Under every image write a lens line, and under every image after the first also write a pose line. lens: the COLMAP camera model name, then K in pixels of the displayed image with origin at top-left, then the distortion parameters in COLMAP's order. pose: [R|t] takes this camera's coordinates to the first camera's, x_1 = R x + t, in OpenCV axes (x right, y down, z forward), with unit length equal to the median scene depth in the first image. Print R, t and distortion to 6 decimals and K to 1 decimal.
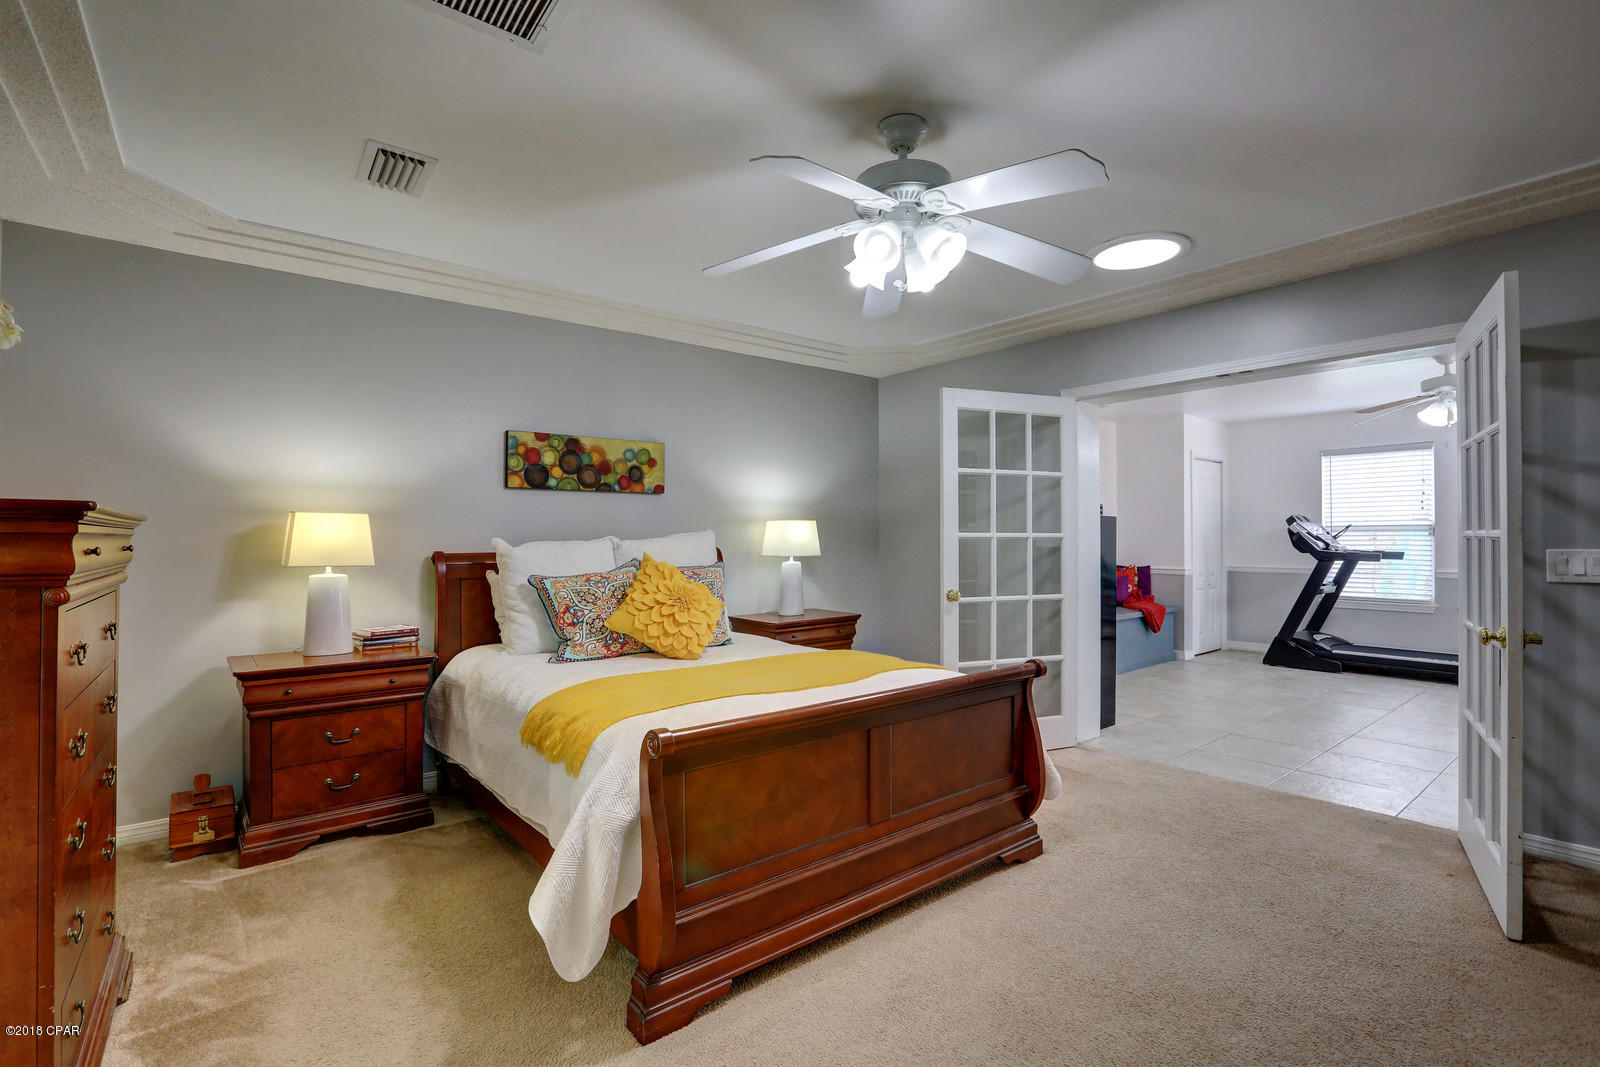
lens RADIAL K [[737.7, 0, 784.1], [0, 737.7, 531.4], [0, 0, 1]] dist [-0.037646, 0.004113]
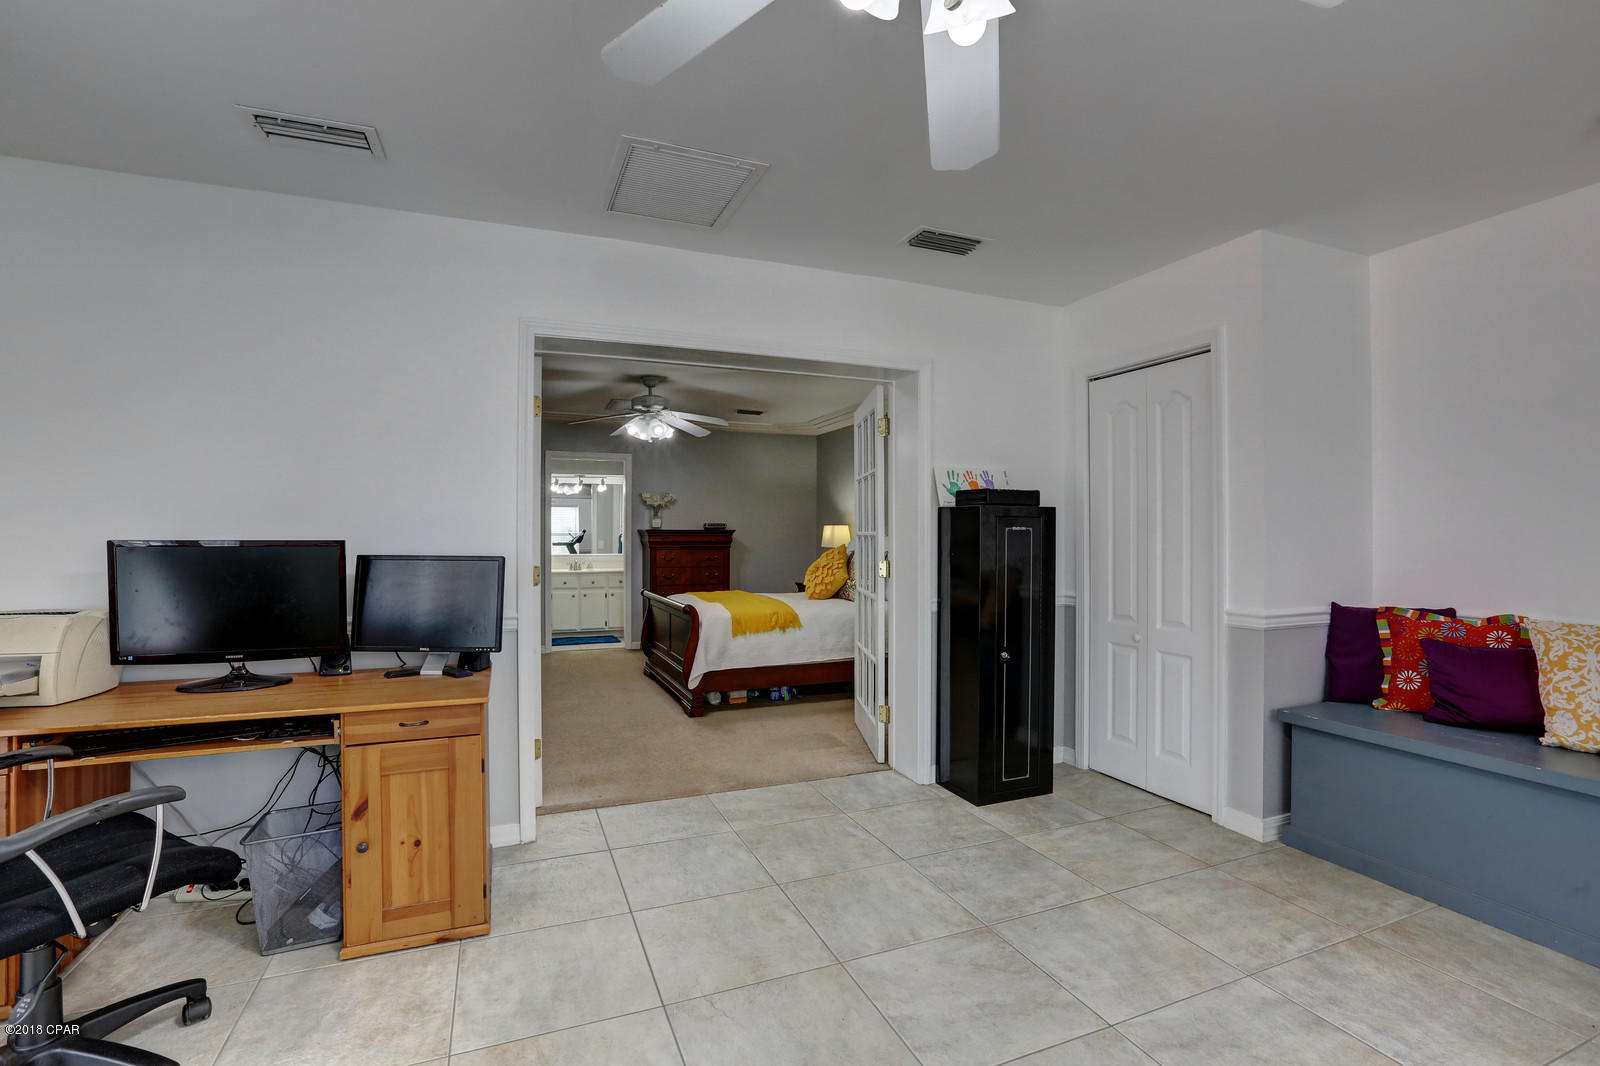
lens RADIAL K [[737.7, 0, 801.7], [0, 737.7, 533.9], [0, 0, 1]] dist [-0.037646, 0.004113]
pose [[-0.282427, 0.001796, -0.959287, 1.281450], [0.012870, 0.999915, -0.001917, 0.005714], [0.959203, -0.012887, -0.282426, 1.150730]]
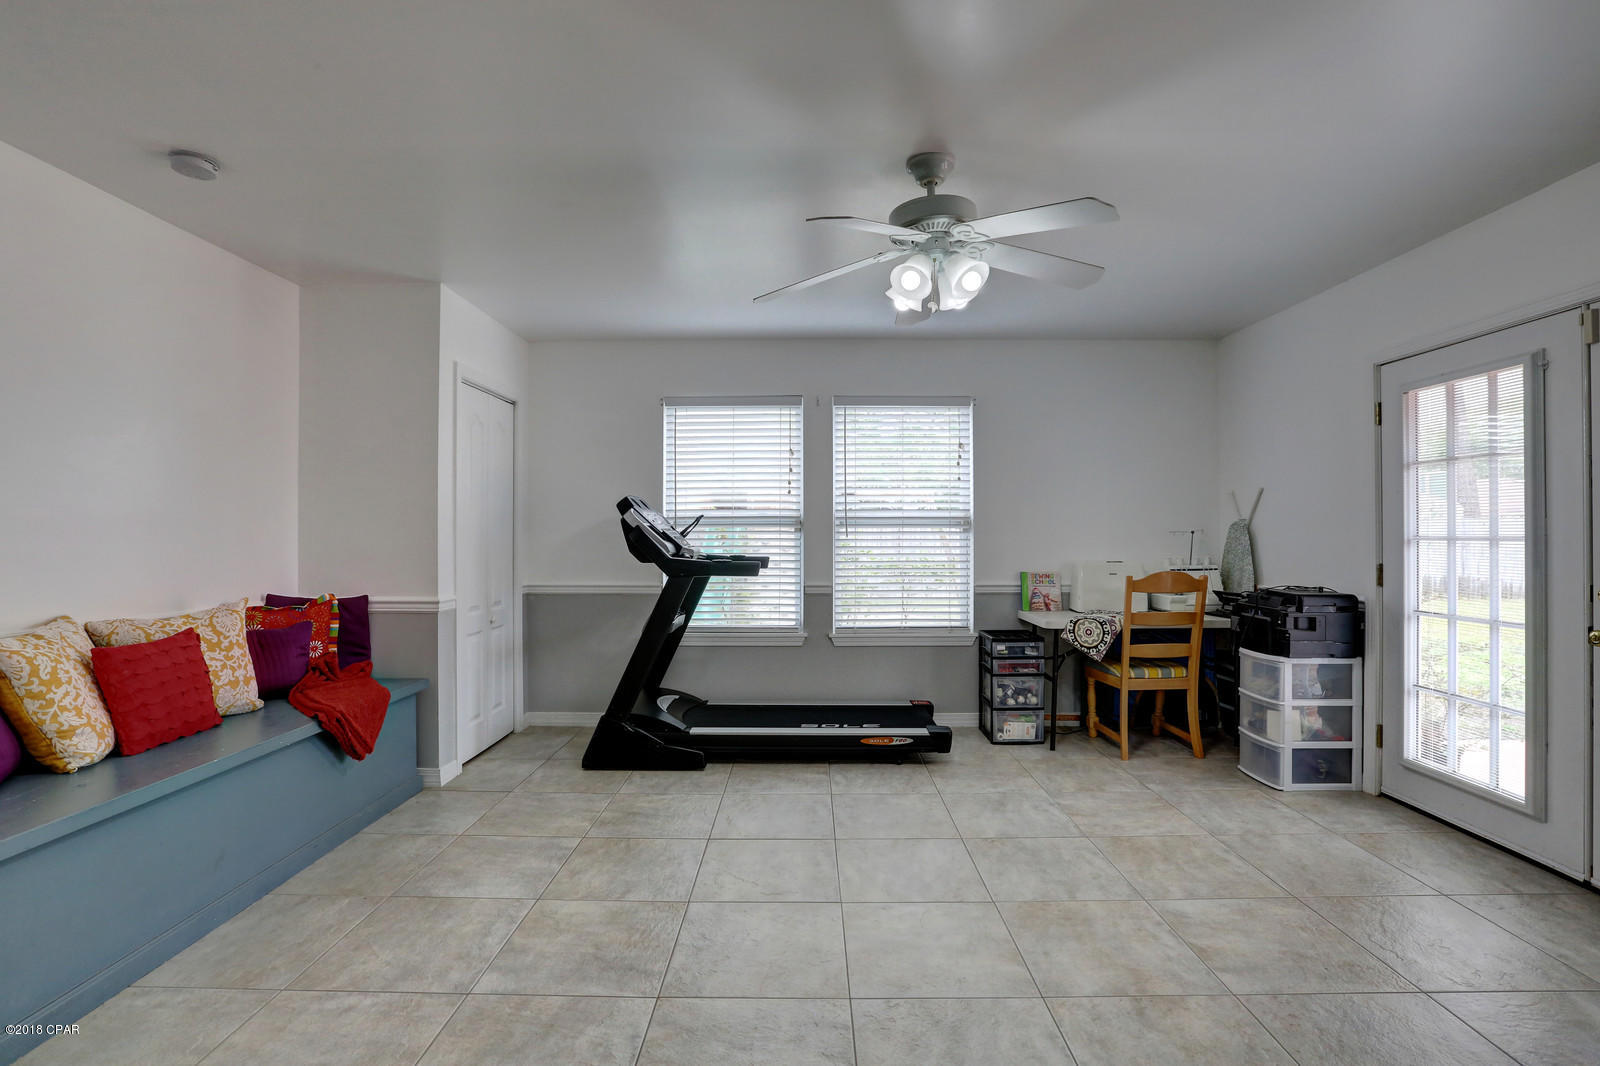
lens RADIAL K [[737.7, 0, 795.0], [0, 737.7, 533.7], [0, 0, 1]] dist [-0.037646, 0.004113]
pose [[0.637670, 0.000446, 0.770309, 0.553066], [-0.005914, 0.999973, 0.004317, 0.006611], [-0.770287, -0.007308, 0.637656, 0.860468]]
